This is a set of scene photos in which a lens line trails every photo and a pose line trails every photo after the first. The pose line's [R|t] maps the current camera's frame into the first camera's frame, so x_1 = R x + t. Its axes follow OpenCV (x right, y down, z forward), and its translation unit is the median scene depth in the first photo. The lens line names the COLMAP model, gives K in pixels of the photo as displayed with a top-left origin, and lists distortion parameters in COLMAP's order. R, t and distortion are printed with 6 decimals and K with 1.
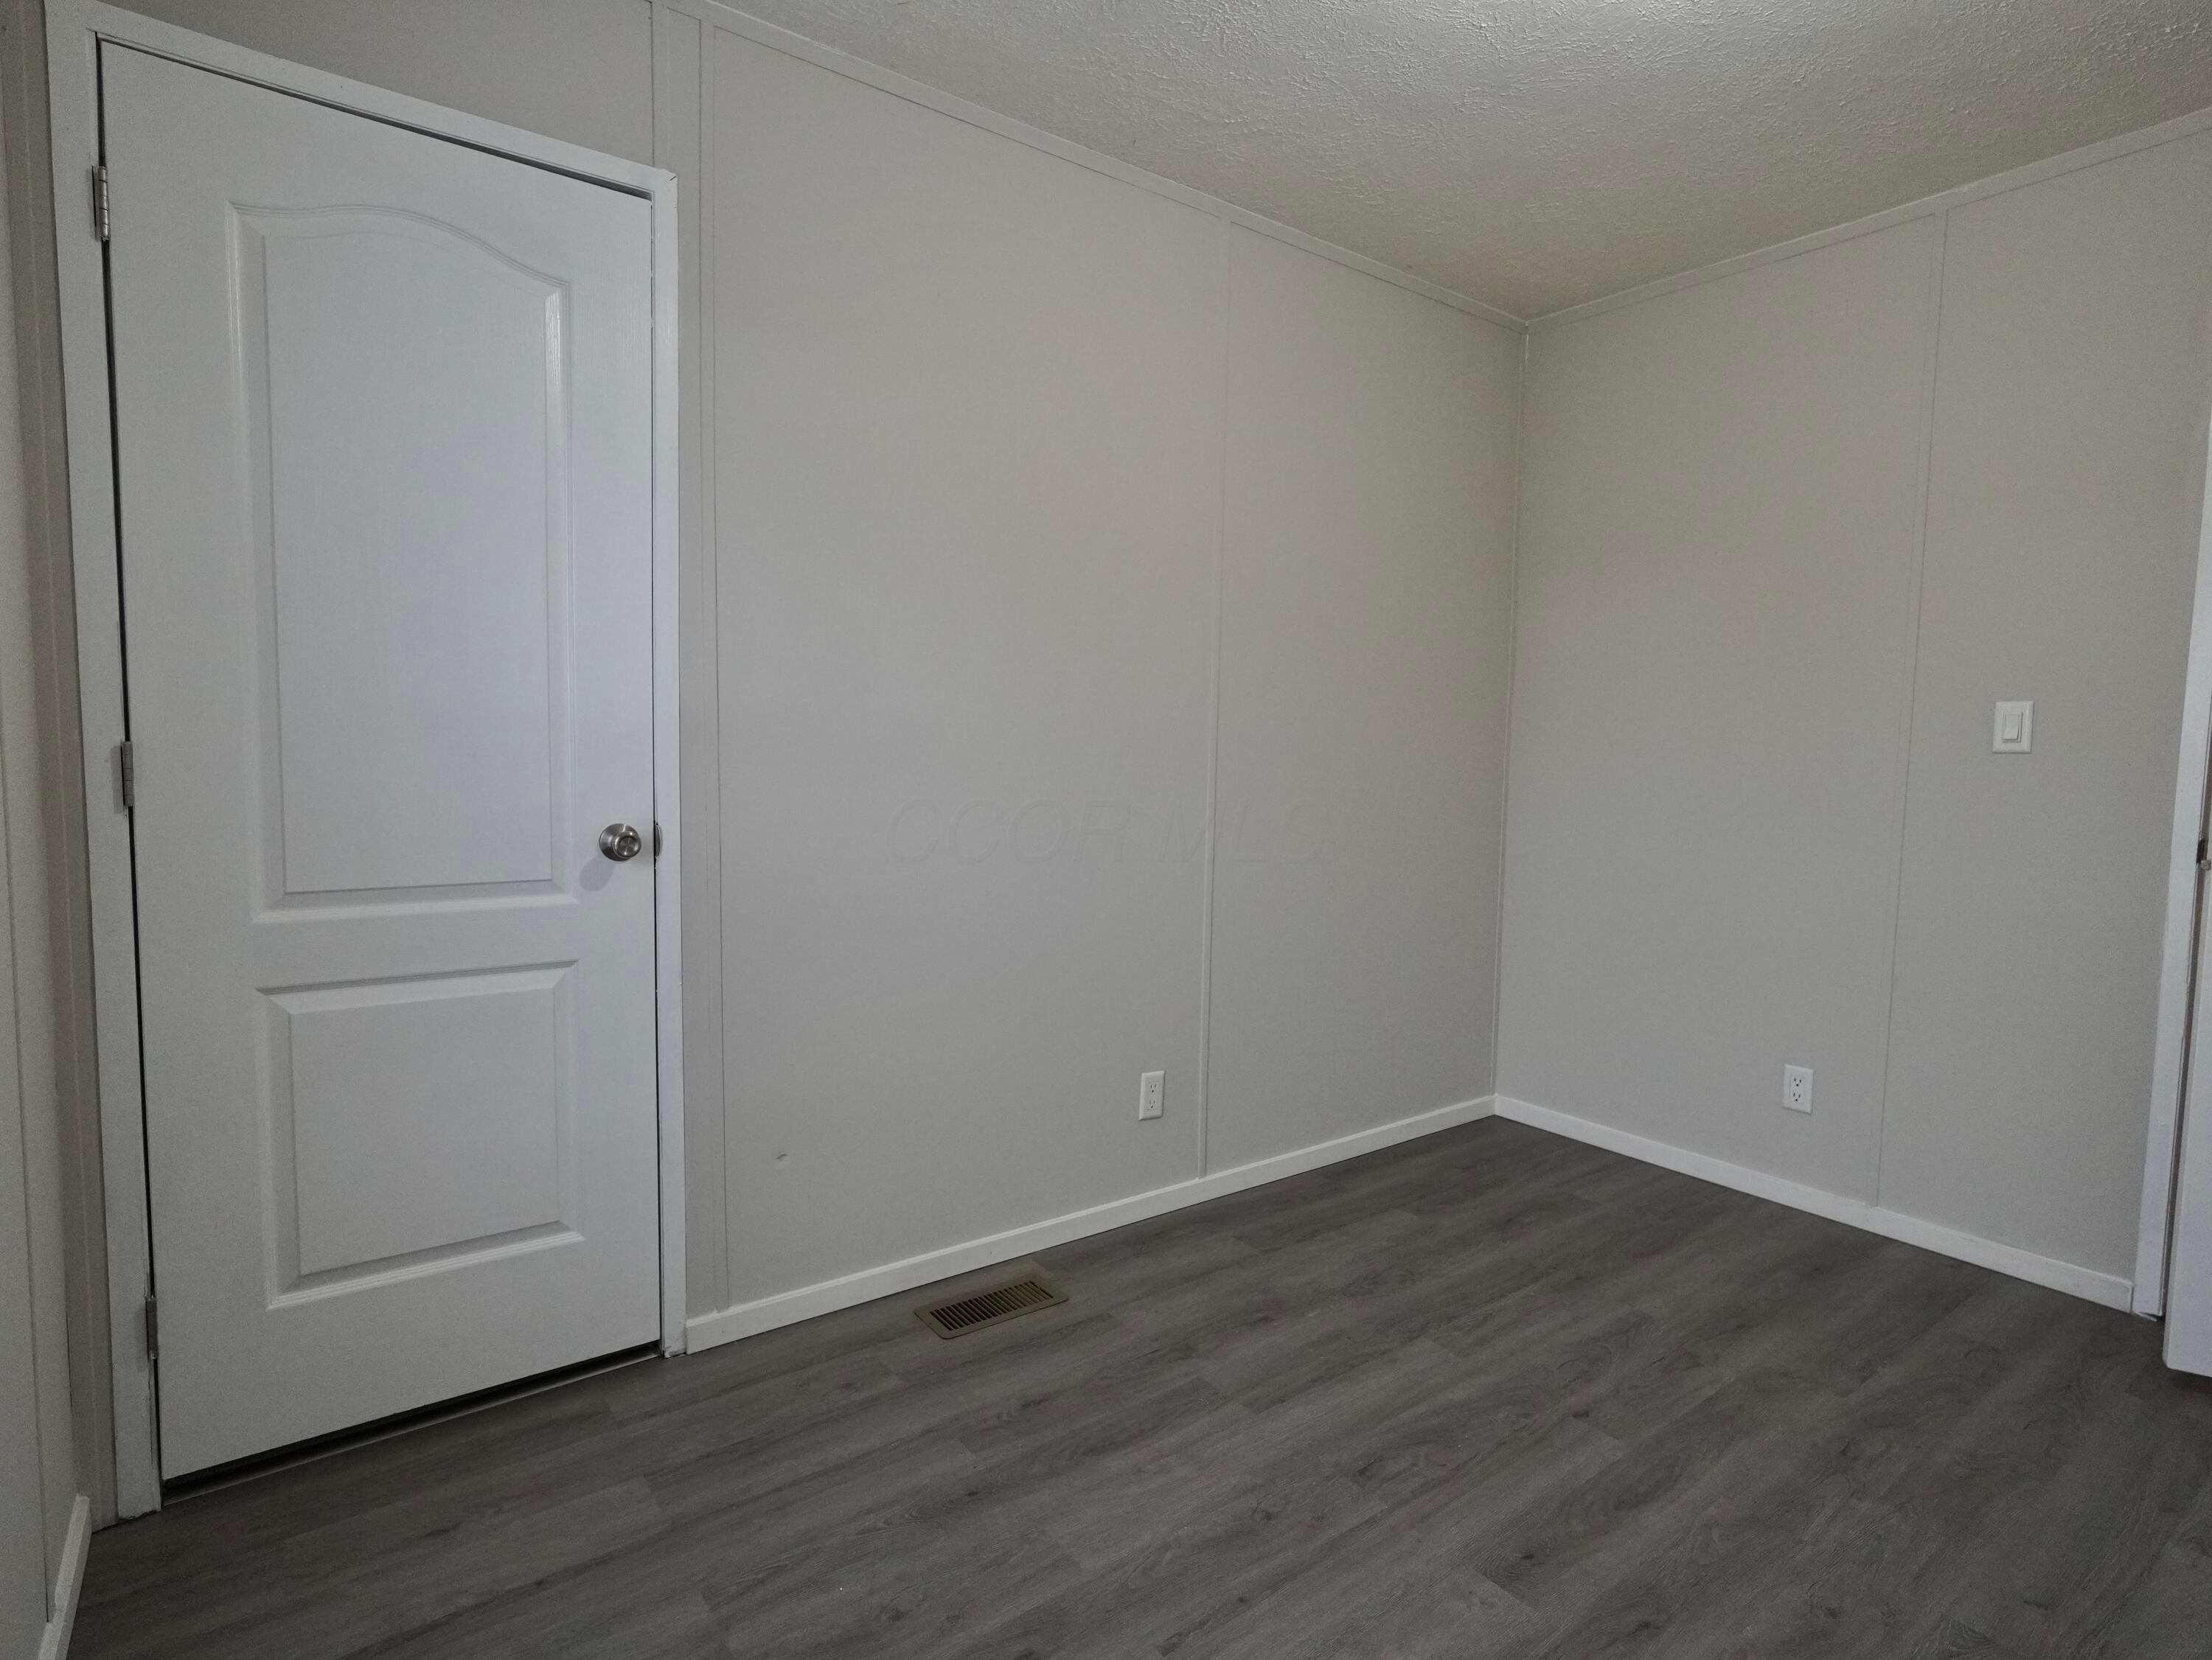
lens RADIAL K [[1145.0, 0, 1106.0], [0, 1145.0, 830.0], [0, 0, 1]] dist [-0.025929, 0.014690]
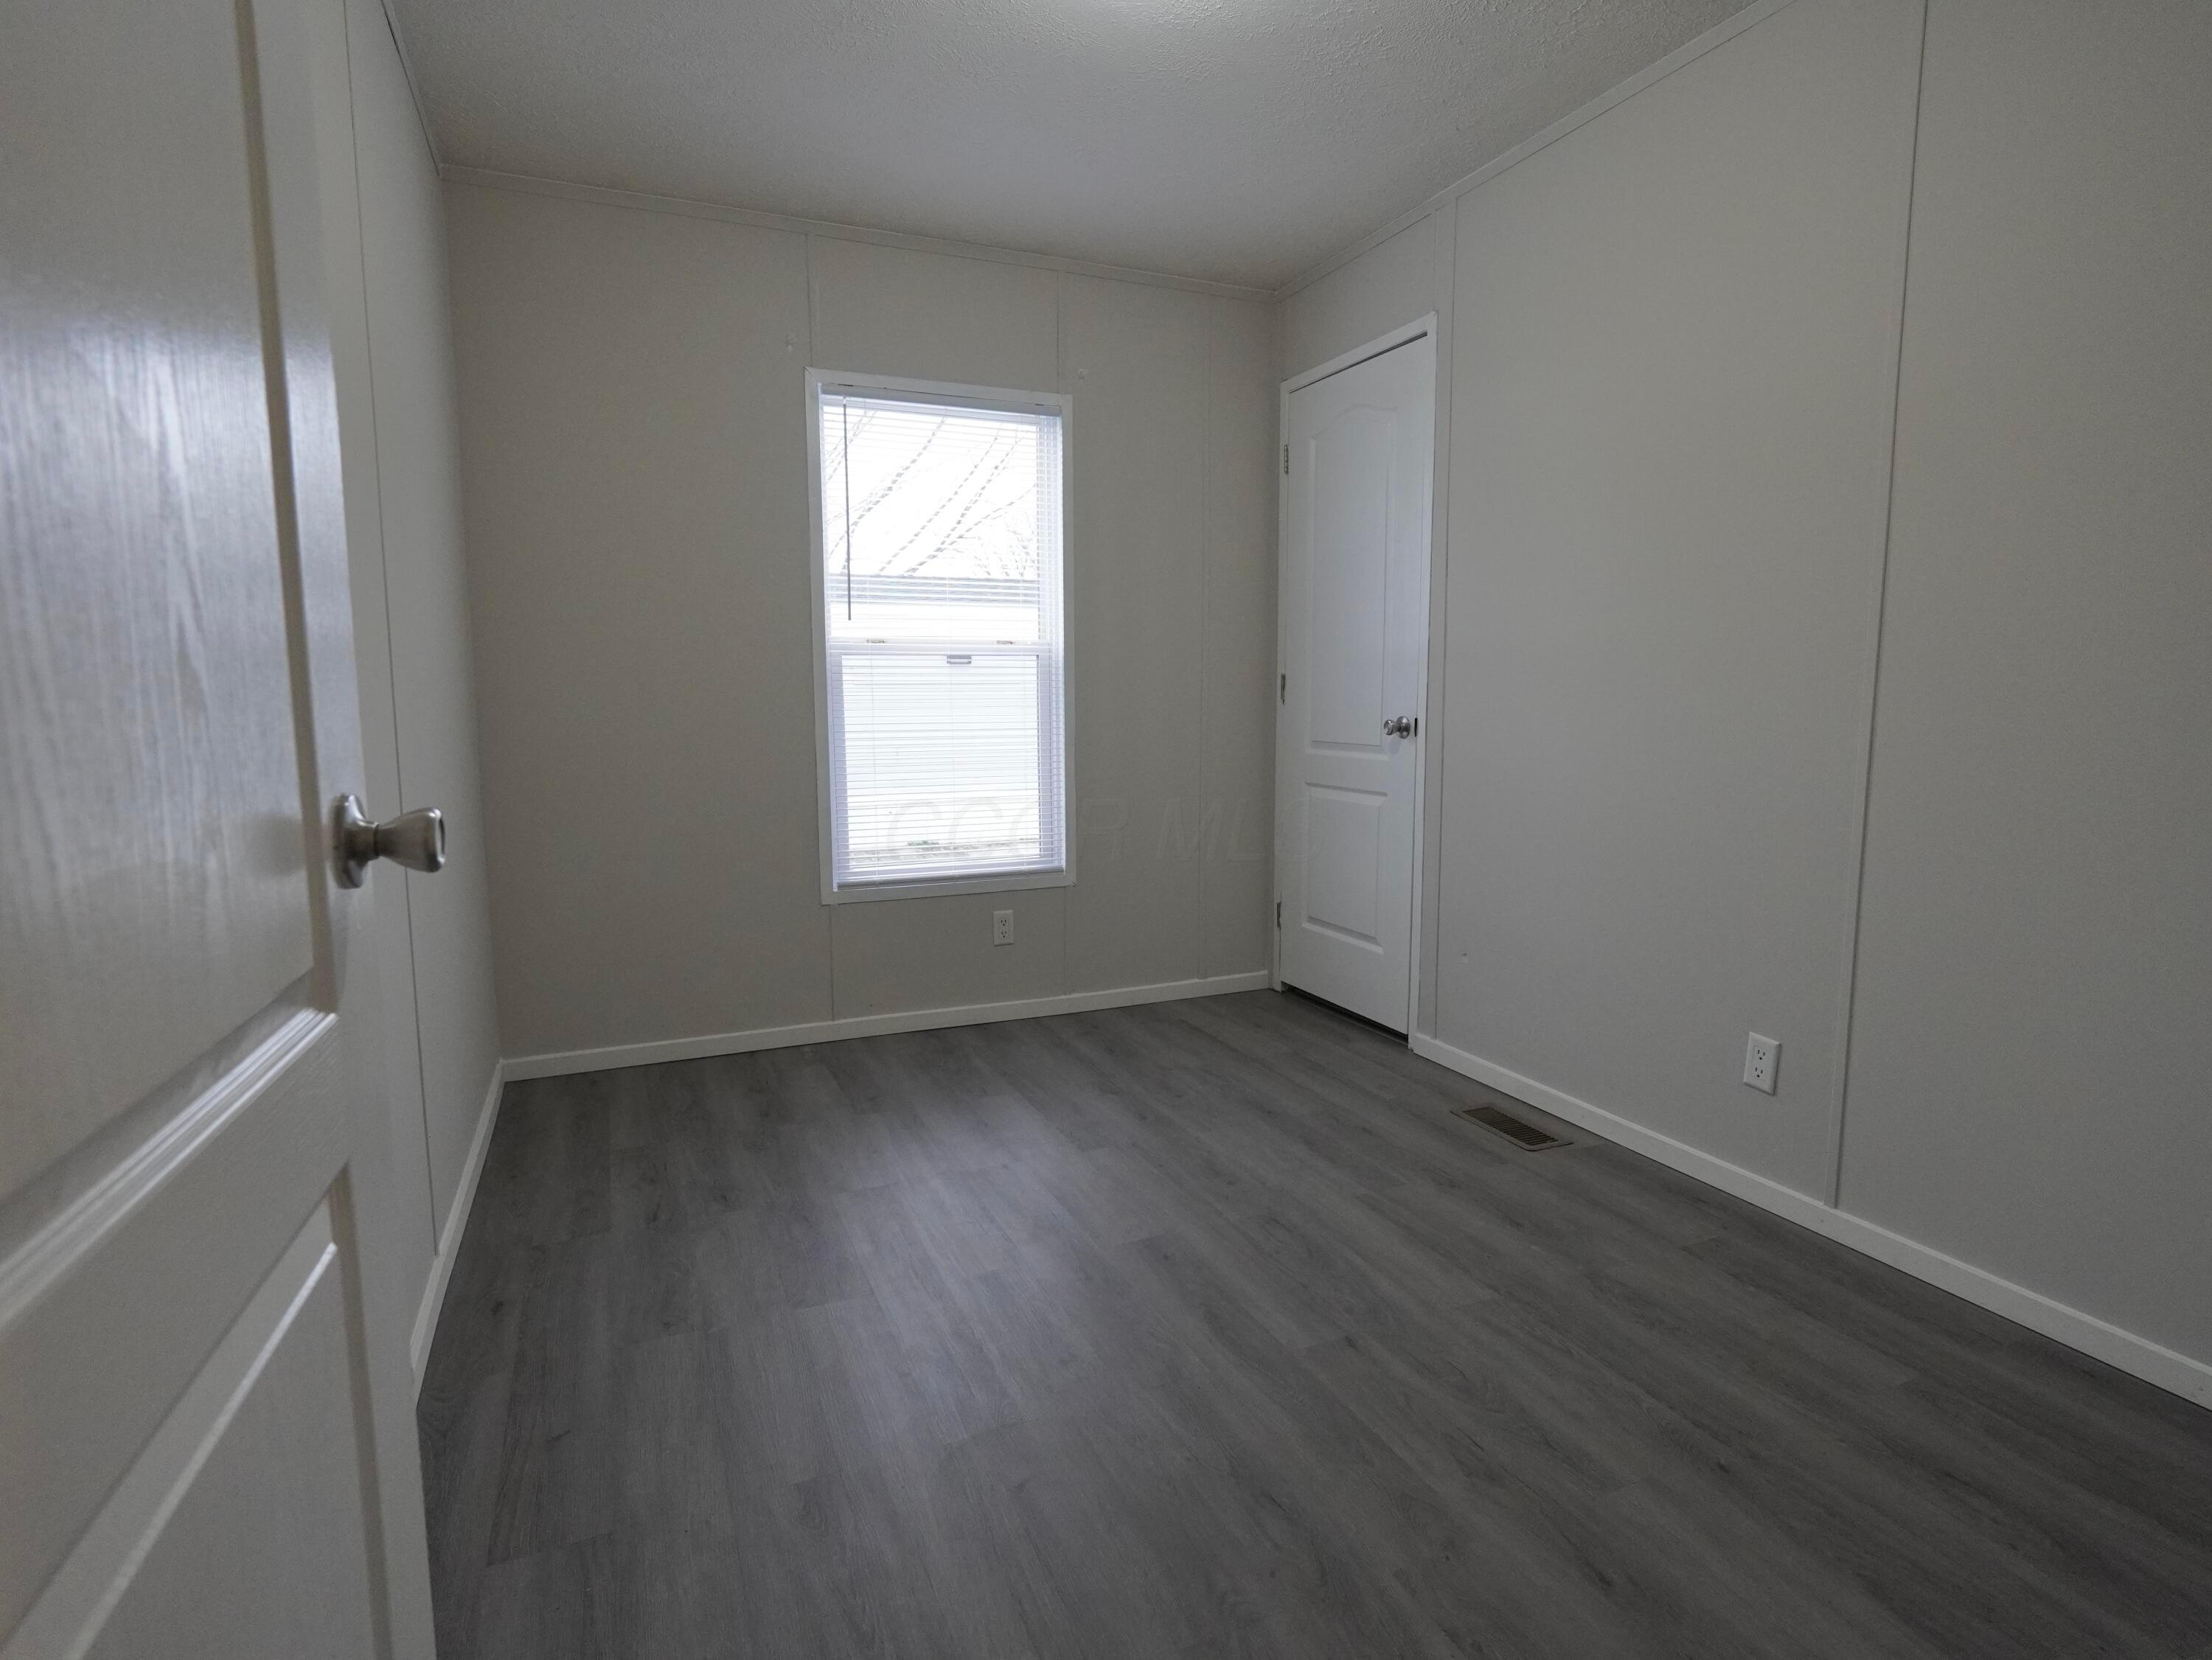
lens RADIAL K [[1145.0, 0, 1106.0], [0, 1145.0, 830.0], [0, 0, 1]] dist [-0.025929, 0.014690]
pose [[-0.229952, 0.100359, -0.968014, 1.283447], [-0.076670, 0.989709, 0.120821, -0.009215], [0.970177, 0.102001, -0.219891, 0.921836]]
